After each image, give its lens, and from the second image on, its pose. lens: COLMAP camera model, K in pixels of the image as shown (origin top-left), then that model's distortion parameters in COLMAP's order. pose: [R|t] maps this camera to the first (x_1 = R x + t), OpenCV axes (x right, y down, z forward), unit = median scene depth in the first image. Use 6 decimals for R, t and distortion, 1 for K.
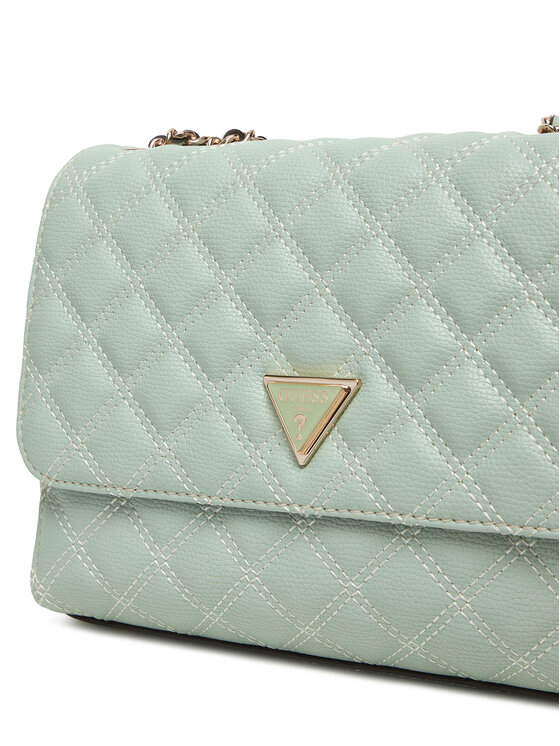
lens RADIAL K [[1502.8, 0, 280.0], [0, 1502.8, 373.0], [0, 0, 1]] dist [0.026651, 0.091932]
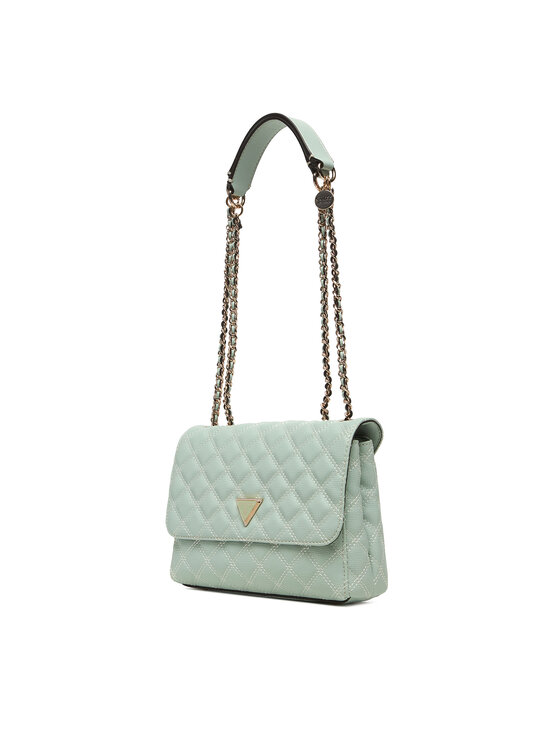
lens RADIAL K [[943.0, 0, 280.0], [0, 943.0, 373.0], [0, 0, 1]] dist [0.022413, 0.010082]
pose [[0.986797, -0.029450, -0.159265, 0.393027], [0.000002, 0.983333, -0.181814, 0.100001], [0.161965, 0.179413, 0.970350, -0.929343]]
